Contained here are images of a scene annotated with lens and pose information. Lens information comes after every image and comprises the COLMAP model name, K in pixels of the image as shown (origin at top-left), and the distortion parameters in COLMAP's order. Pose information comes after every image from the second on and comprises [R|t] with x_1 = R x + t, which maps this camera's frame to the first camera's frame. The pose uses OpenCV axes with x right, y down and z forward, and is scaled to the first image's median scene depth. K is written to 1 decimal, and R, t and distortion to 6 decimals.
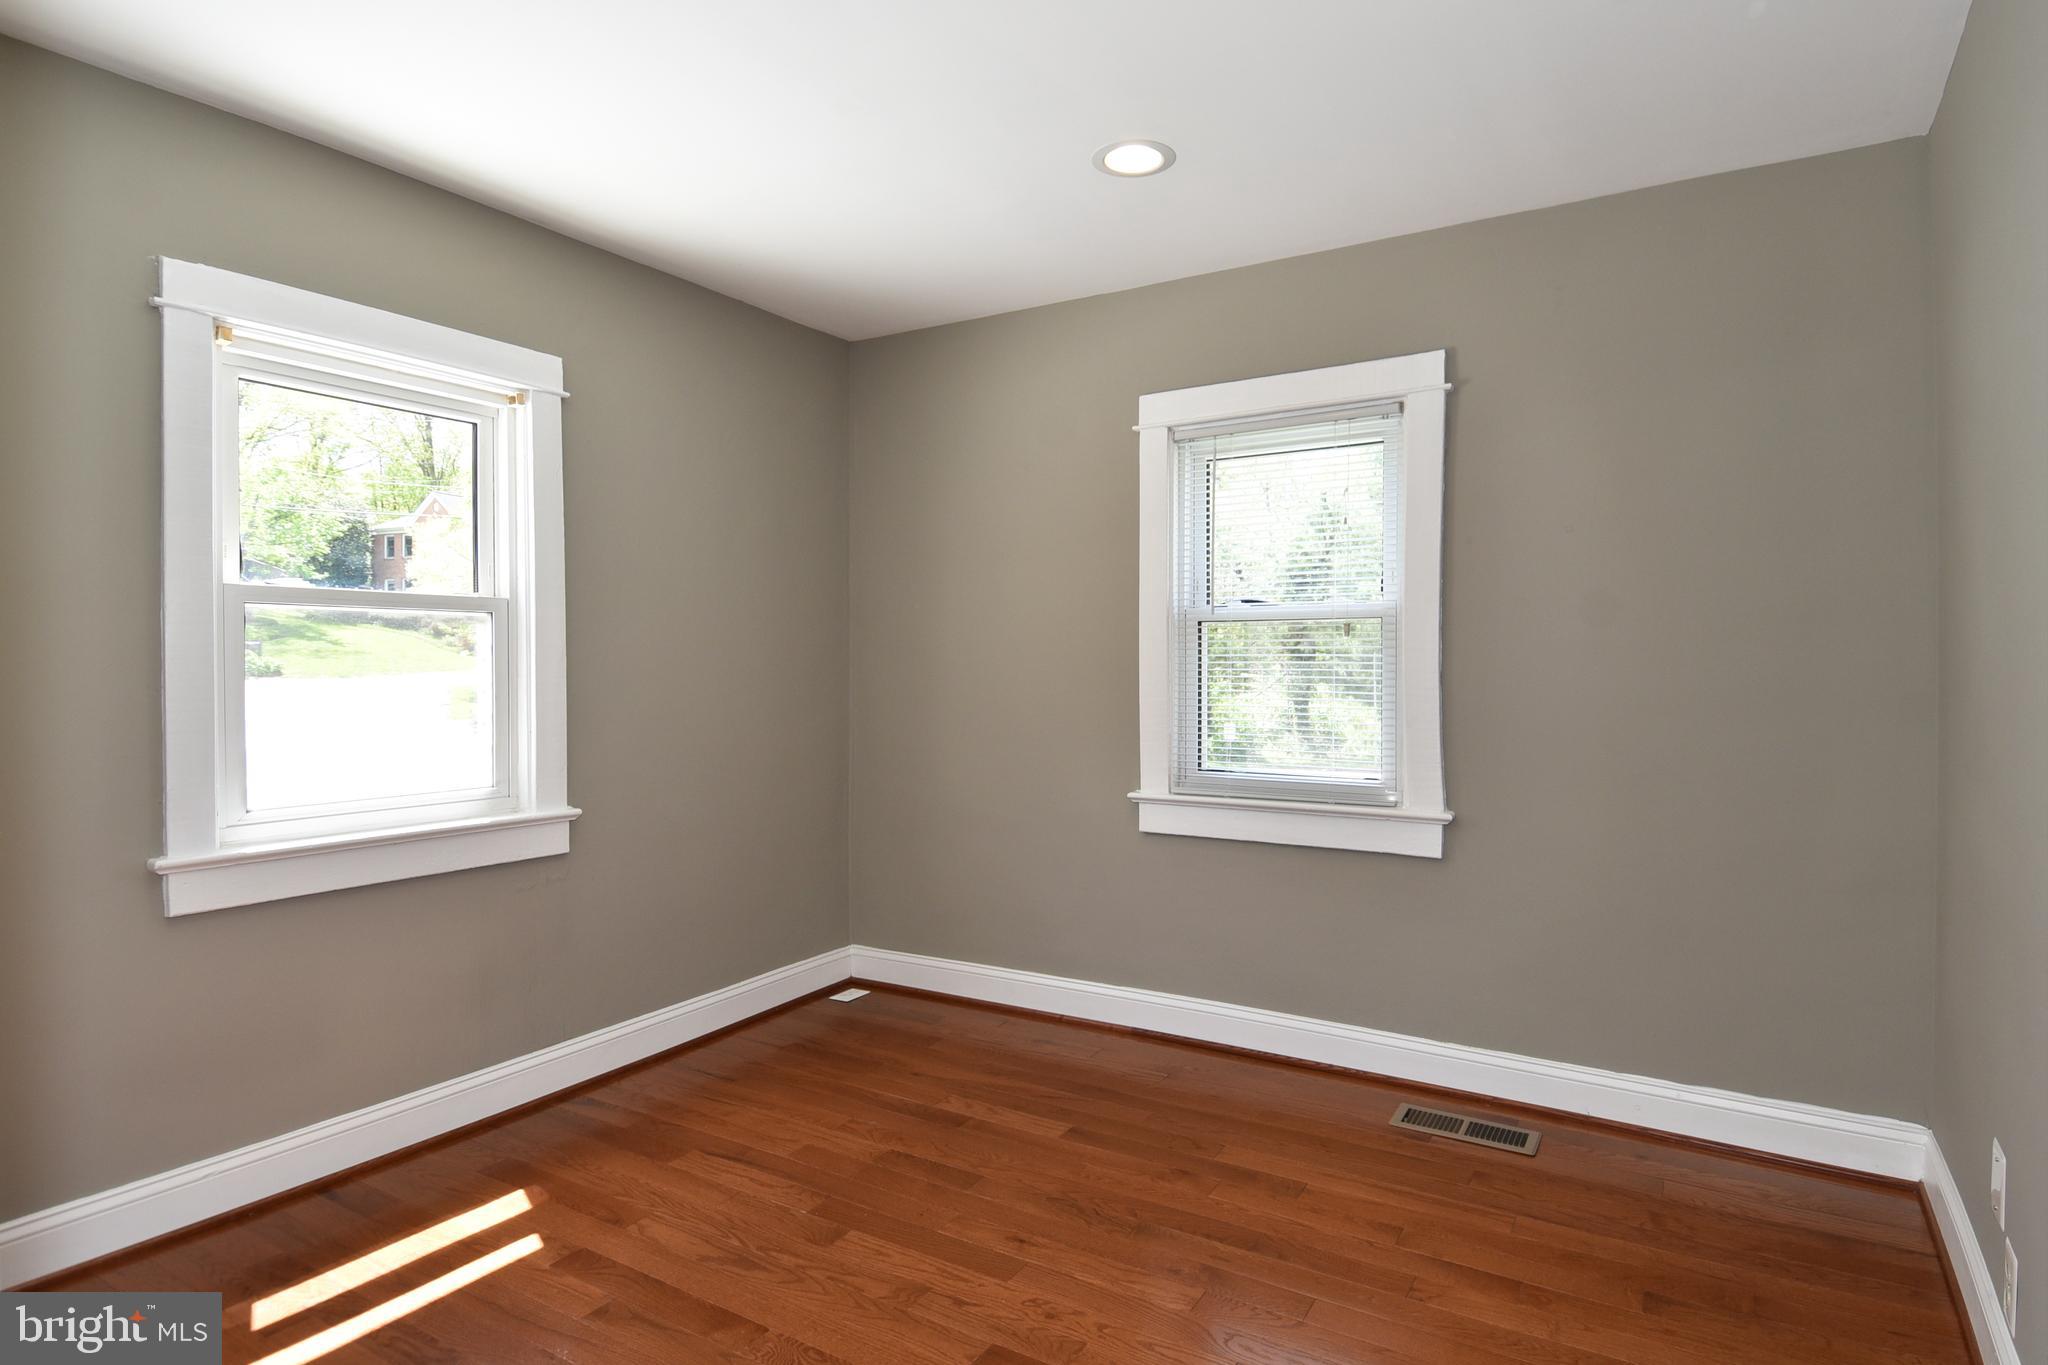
lens RADIAL K [[1066.3, 0, 1063.4], [0, 1066.3, 675.7], [0, 0, 1]] dist [-0.000115, -0.000448]
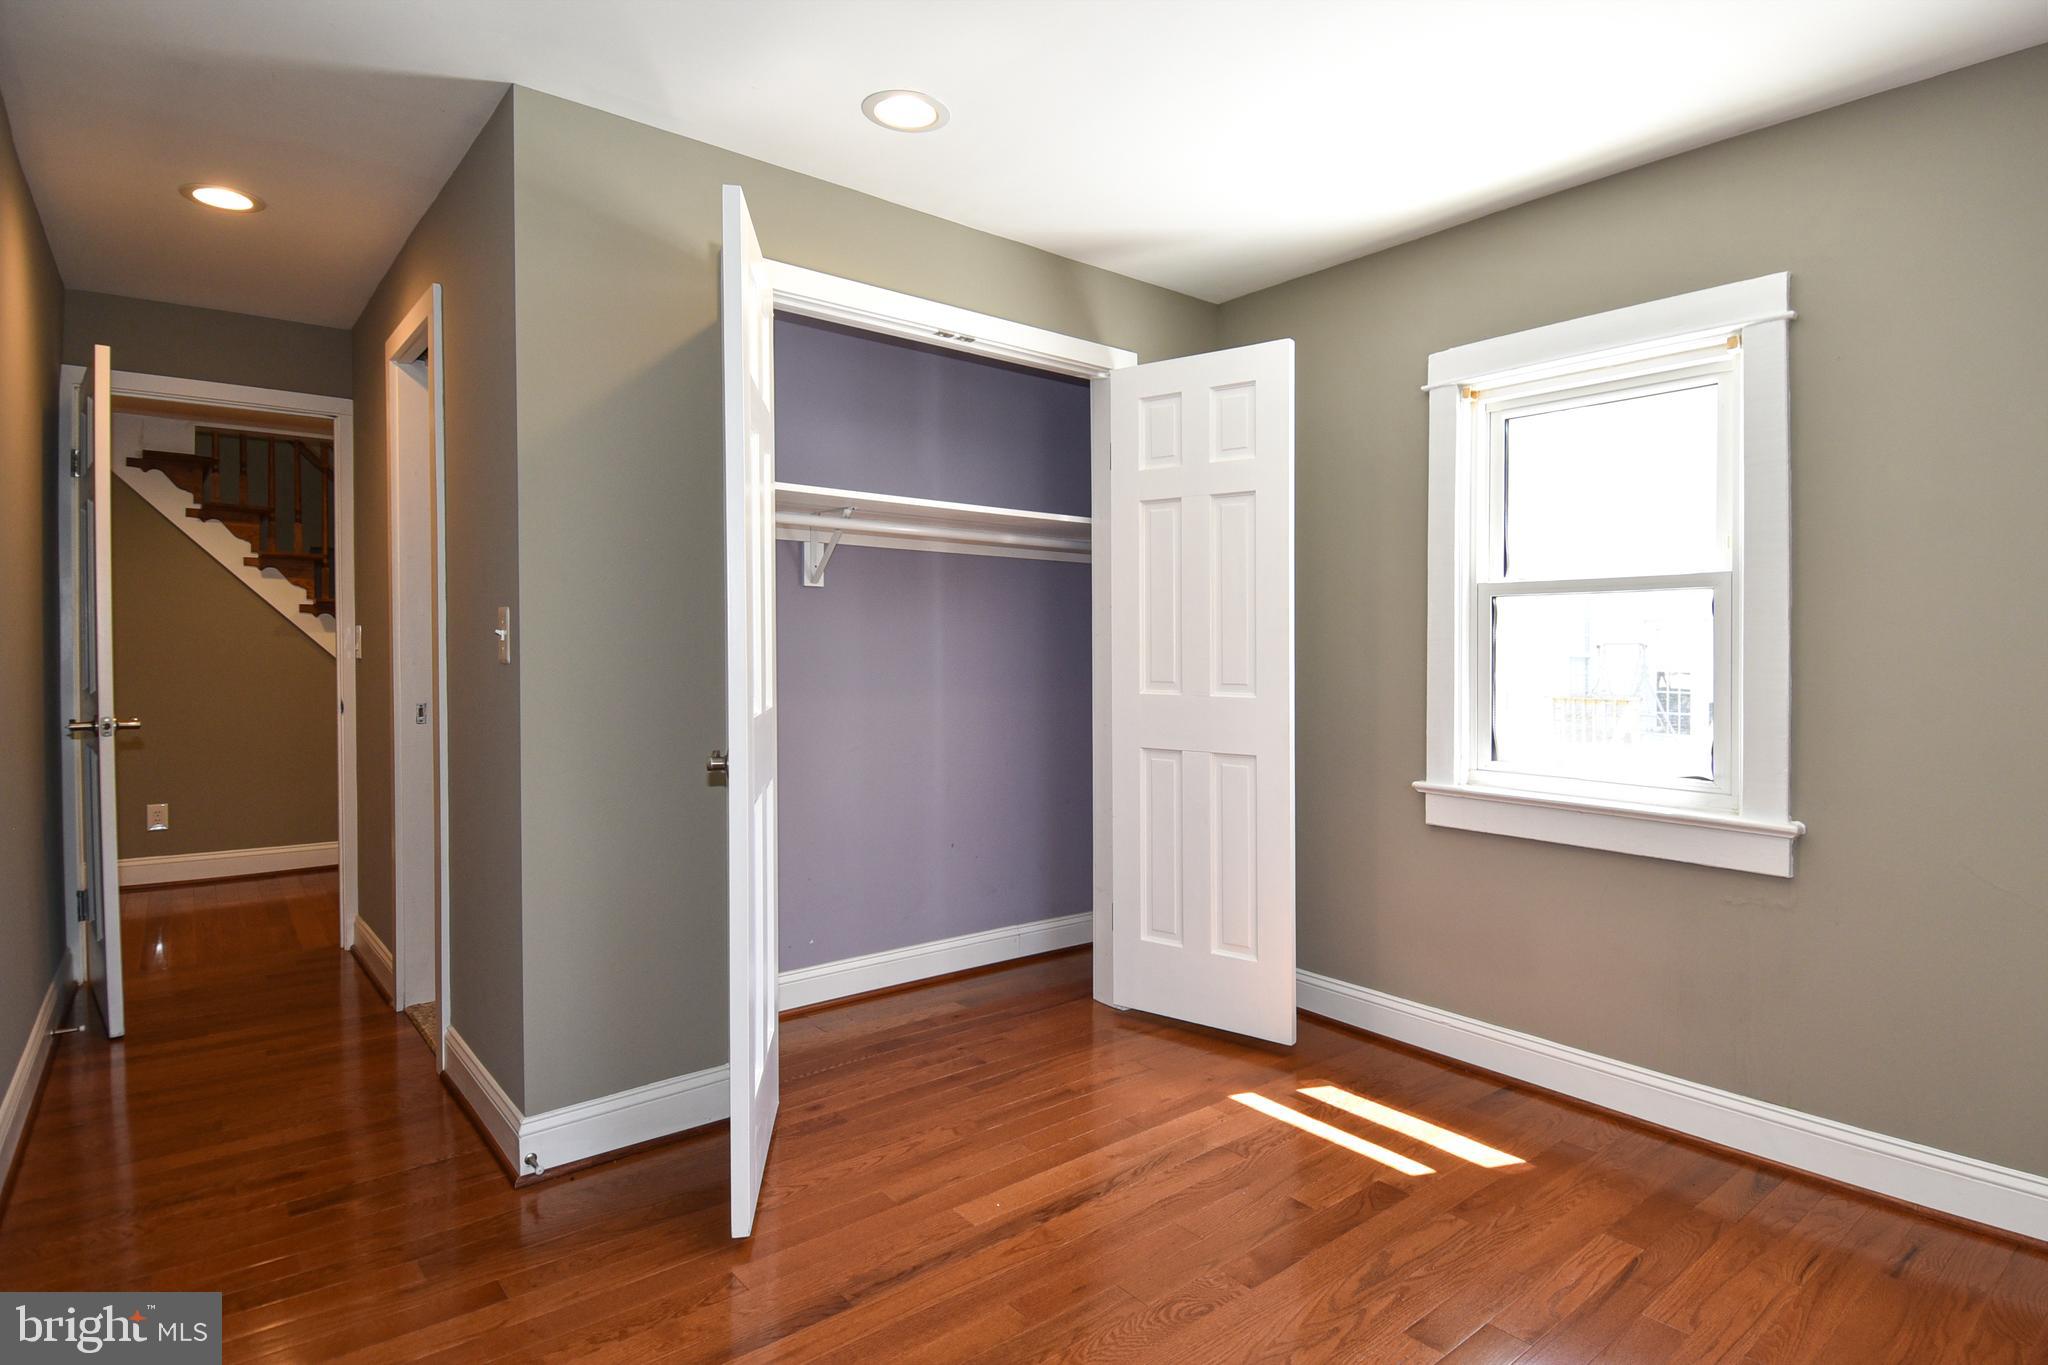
lens RADIAL K [[1066.3, 0, 1063.4], [0, 1066.3, 675.7], [0, 0, 1]] dist [-0.000115, -0.000448]
pose [[-0.306894, 0.022588, -0.951476, 0.581827], [-0.016523, 0.999441, 0.029056, -0.001874], [0.951600, 0.024639, -0.306349, 0.884015]]
